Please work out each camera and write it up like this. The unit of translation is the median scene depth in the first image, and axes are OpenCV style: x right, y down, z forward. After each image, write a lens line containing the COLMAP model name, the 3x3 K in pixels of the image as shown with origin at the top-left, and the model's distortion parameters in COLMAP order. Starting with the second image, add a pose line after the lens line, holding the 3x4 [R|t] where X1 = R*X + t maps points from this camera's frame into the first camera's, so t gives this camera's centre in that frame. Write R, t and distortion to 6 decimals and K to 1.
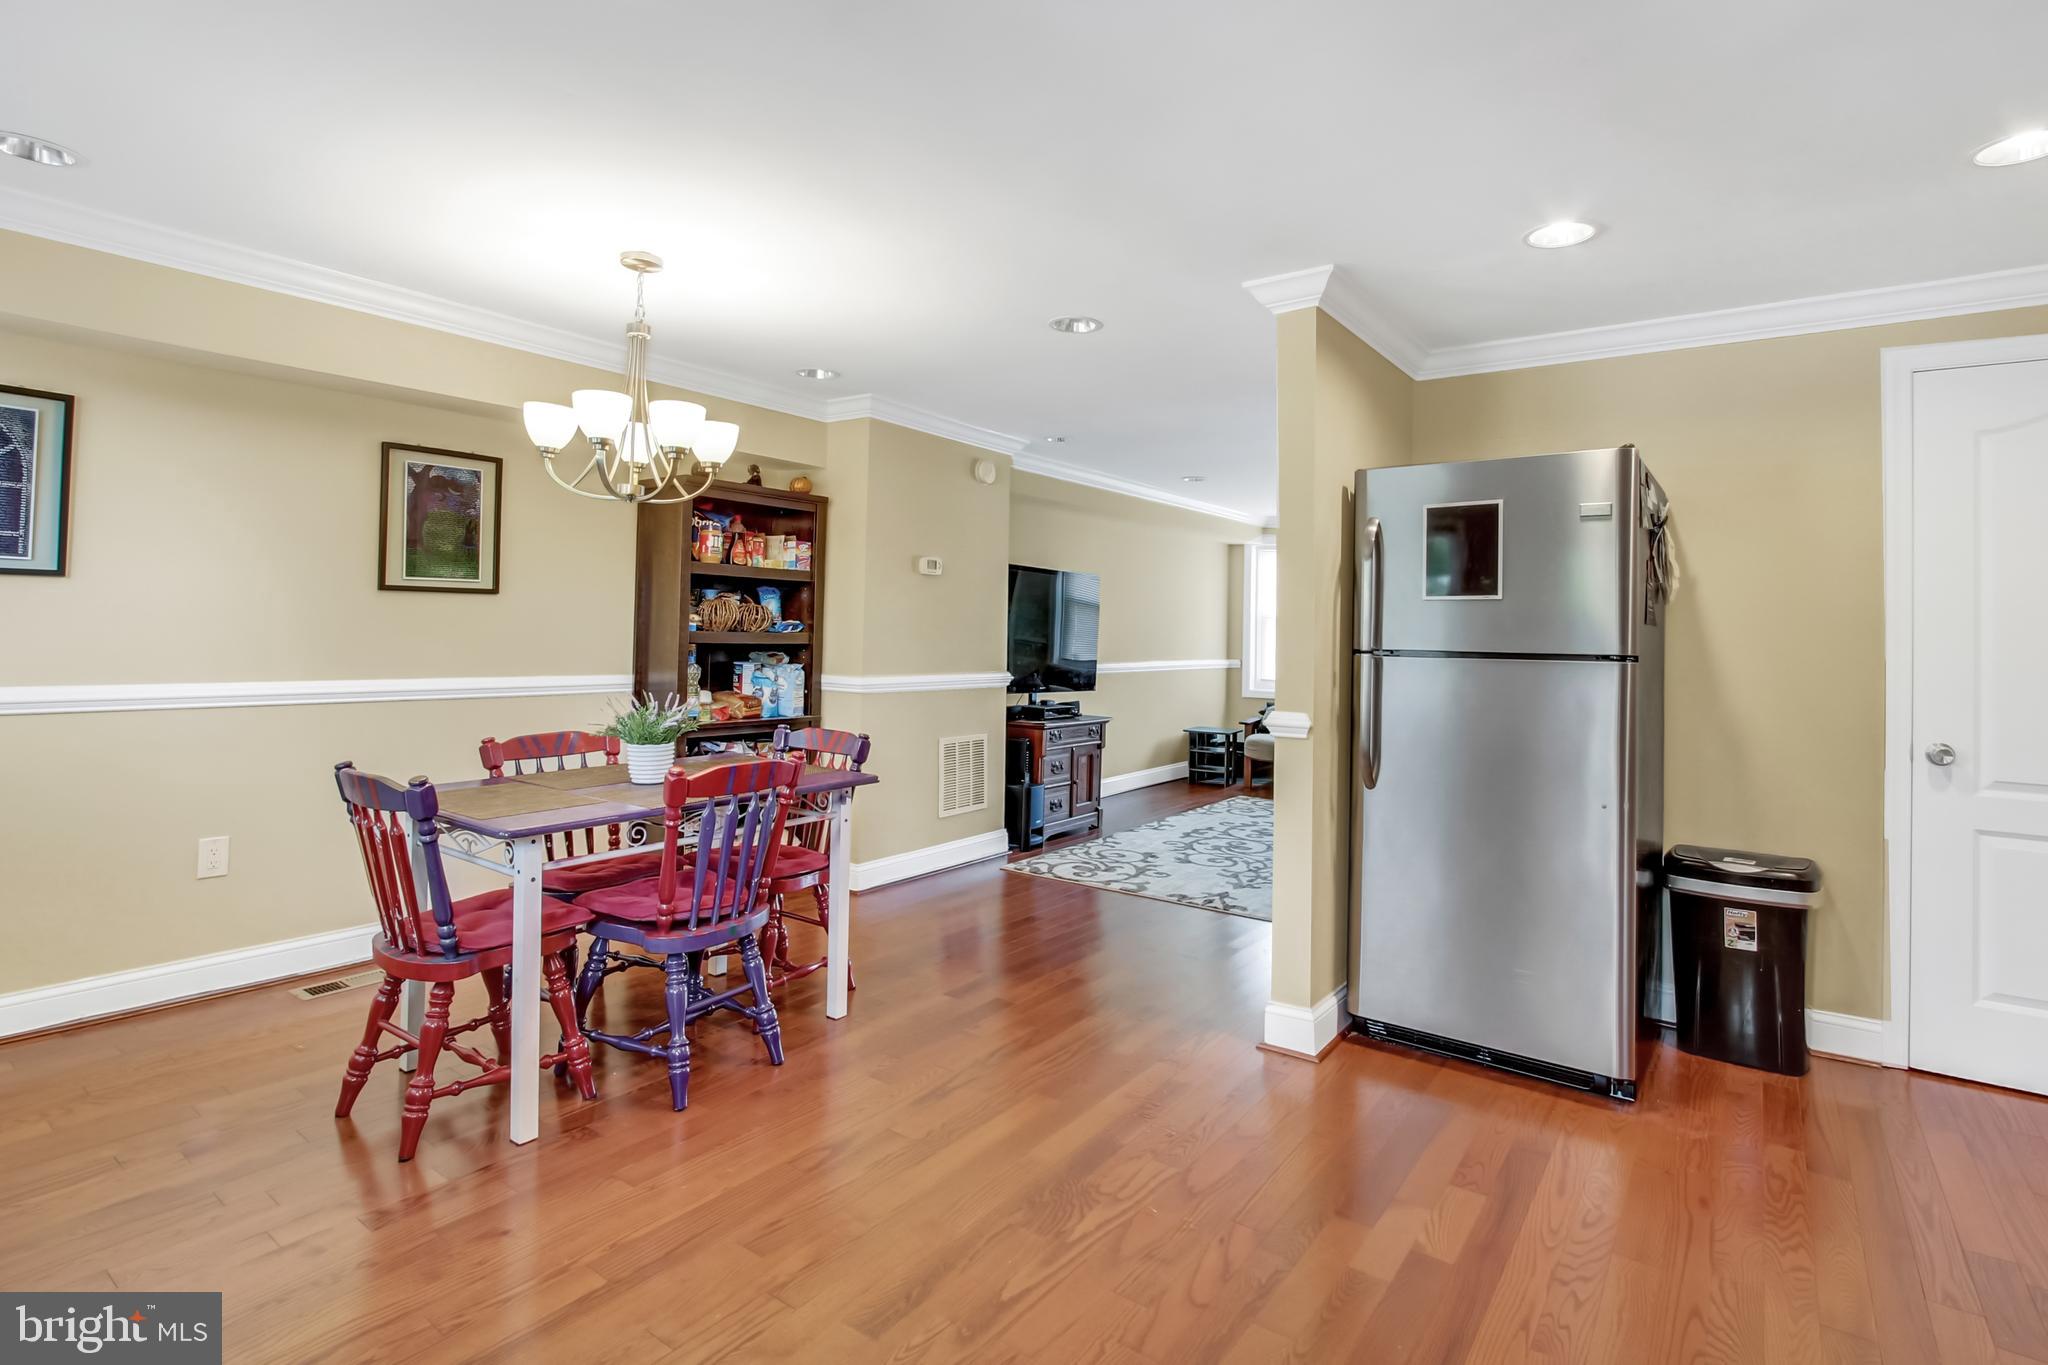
lens RADIAL K [[1034.8, 0, 998.7], [0, 1034.8, 616.2], [0, 0, 1]] dist [-0.001558, 0.000133]
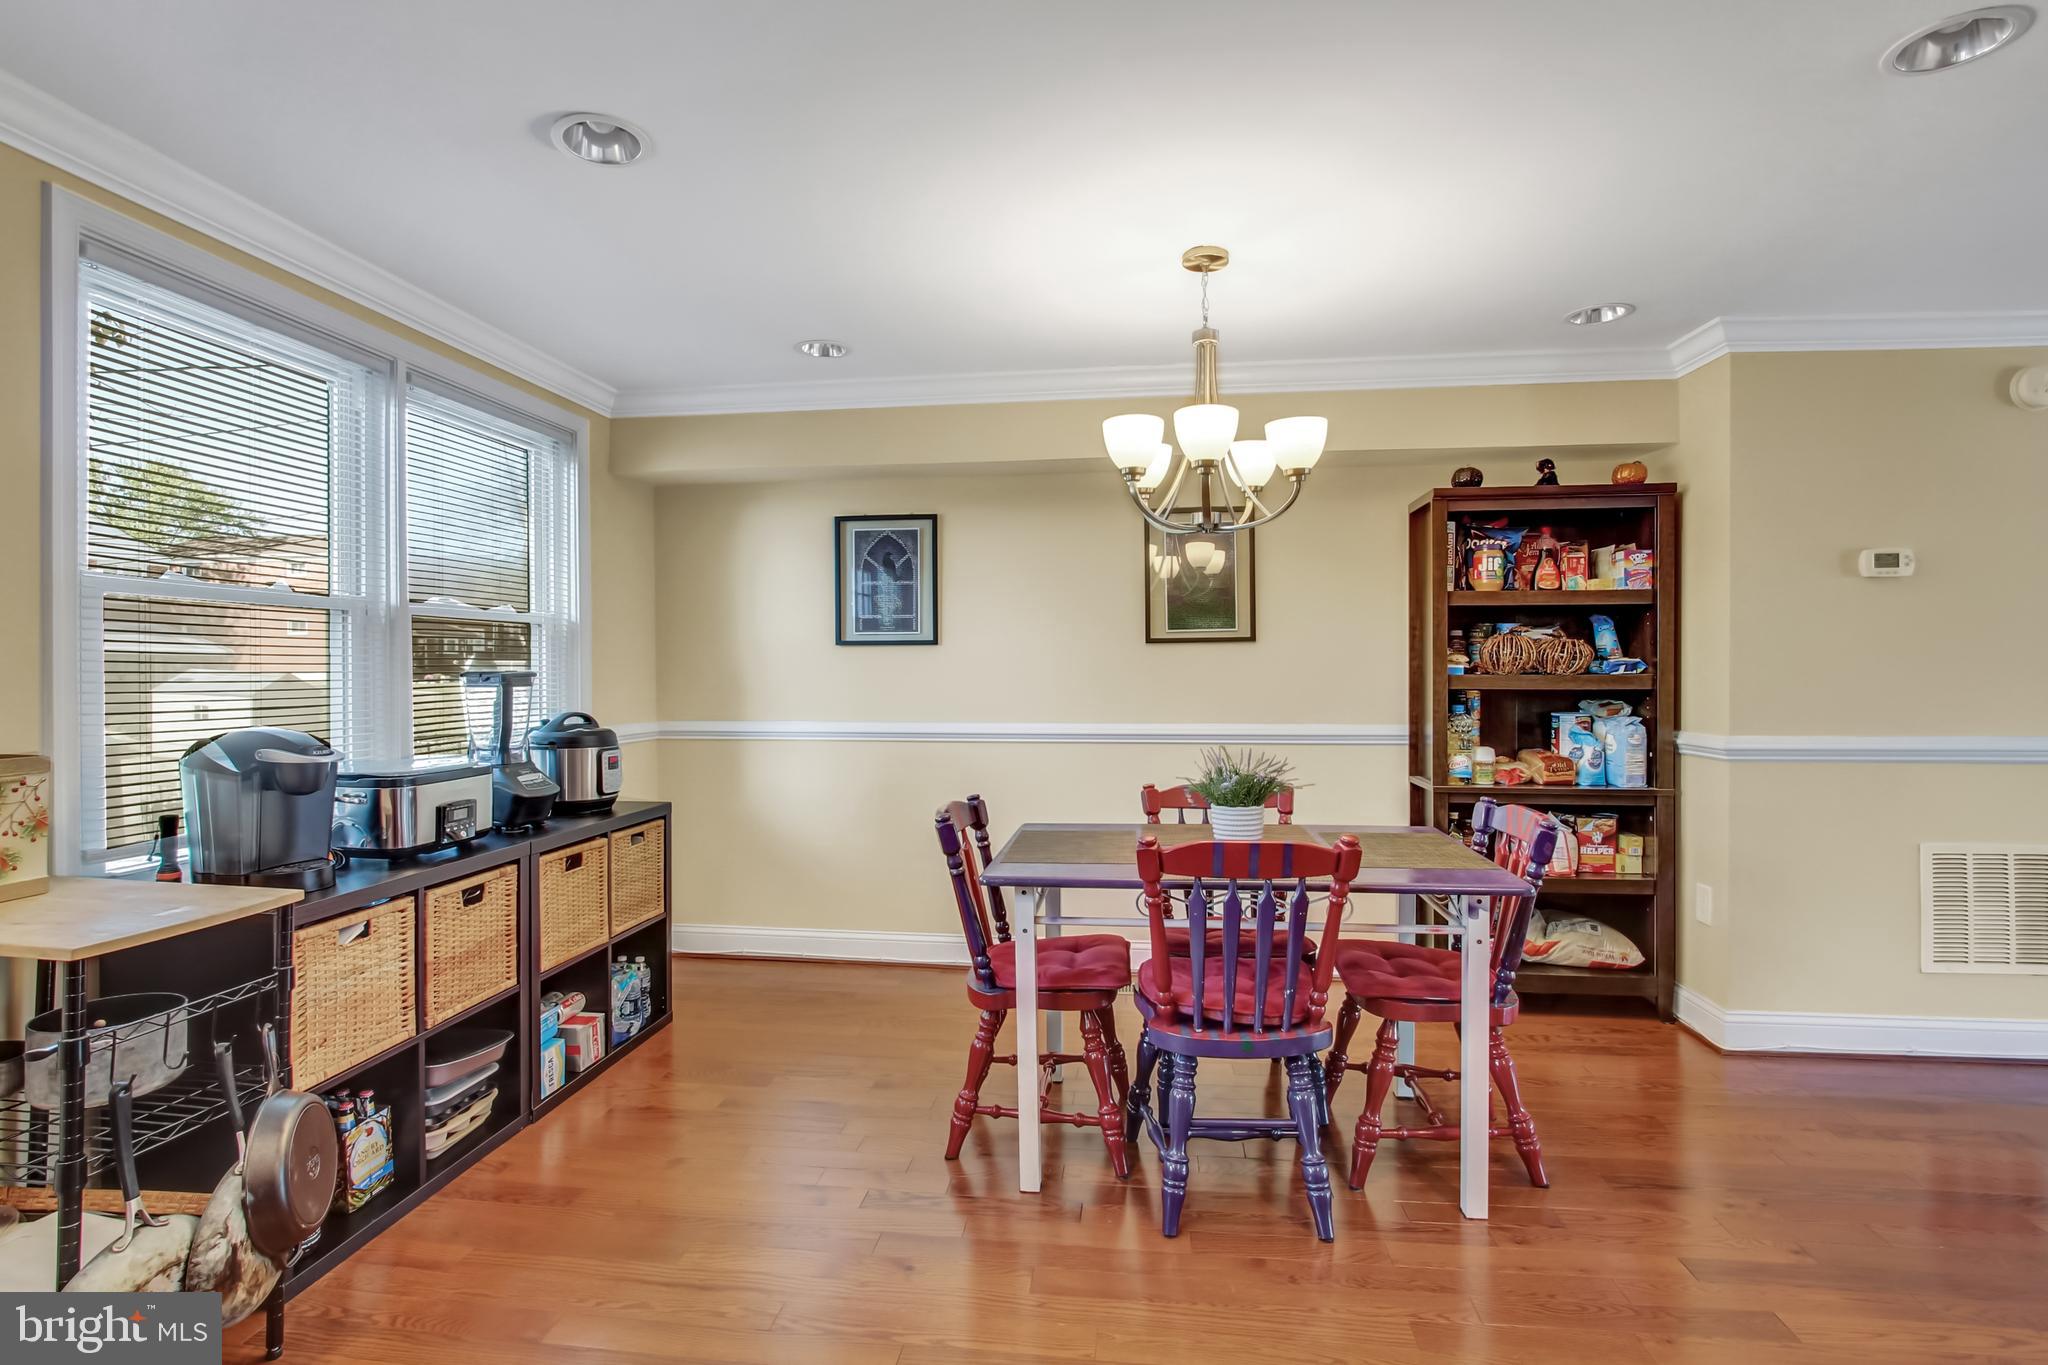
lens RADIAL K [[972.1, 0, 1021.8], [0, 972.1, 675.8], [0, 0, 1]] dist [-0.002358, 0.000146]
pose [[0.515414, -0.017888, -0.856754, 0.175637], [0.027984, 0.999600, -0.004035, 0.007640], [0.856484, -0.021896, 0.515709, 0.271641]]
